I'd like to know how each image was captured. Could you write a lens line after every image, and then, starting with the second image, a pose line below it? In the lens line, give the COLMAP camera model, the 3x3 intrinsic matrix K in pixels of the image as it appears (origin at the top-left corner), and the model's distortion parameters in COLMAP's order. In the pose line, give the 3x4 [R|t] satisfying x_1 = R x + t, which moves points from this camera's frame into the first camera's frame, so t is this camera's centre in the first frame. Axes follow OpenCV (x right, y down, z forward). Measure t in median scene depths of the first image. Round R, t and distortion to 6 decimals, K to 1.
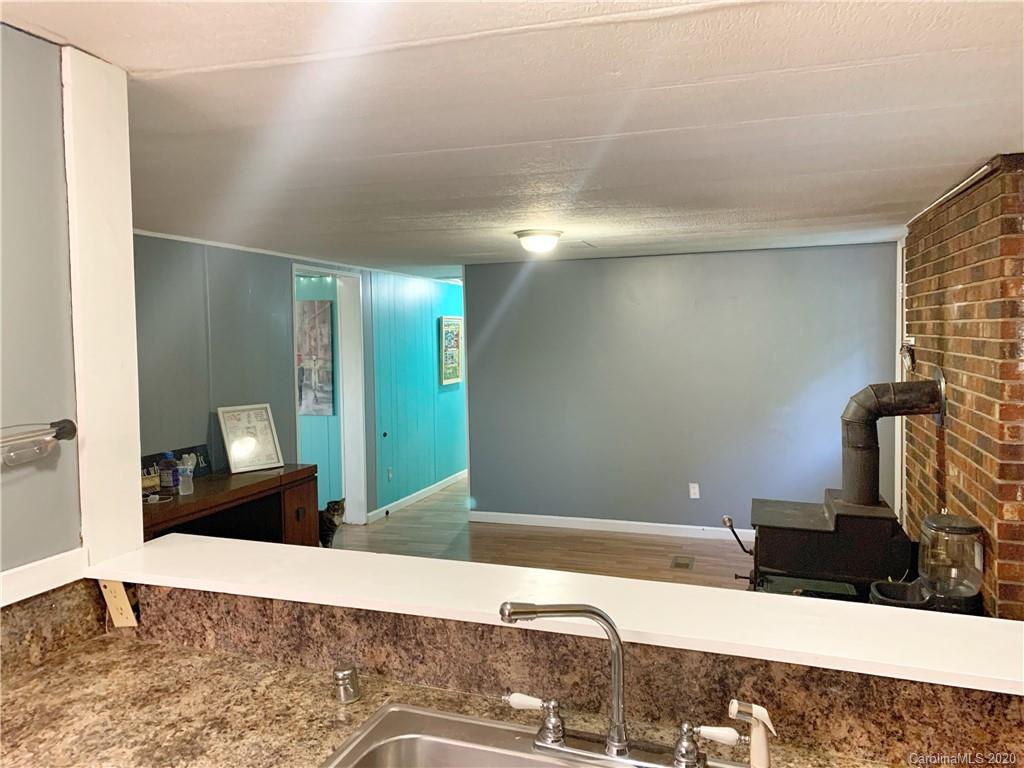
lens RADIAL K [[774.4, 0, 513.8], [0, 774.4, 382.4], [0, 0, 1]] dist [0.022292, -0.031212]
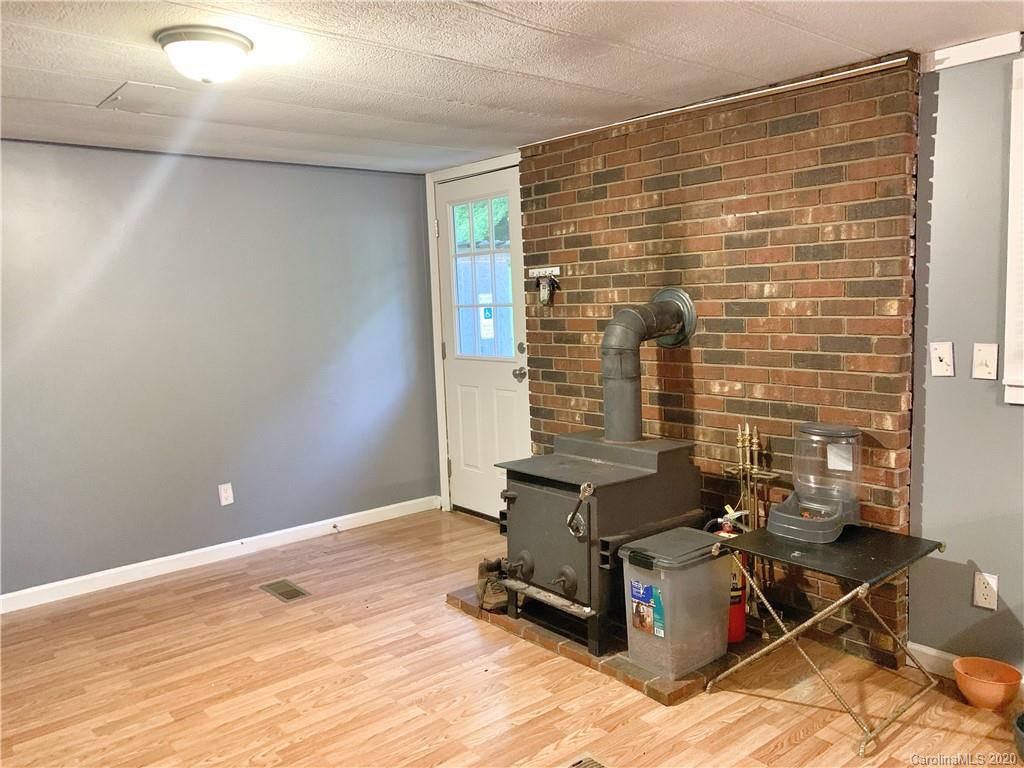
lens RADIAL K [[774.4, 0, 510.8], [0, 774.4, 386.9], [0, 0, 1]] dist [0.022292, -0.031212]
pose [[0.512684, -0.106142, 0.851991, -0.258376], [0.083202, 0.993801, 0.073742, 0.010965], [-0.854536, 0.033081, 0.518337, 0.438883]]
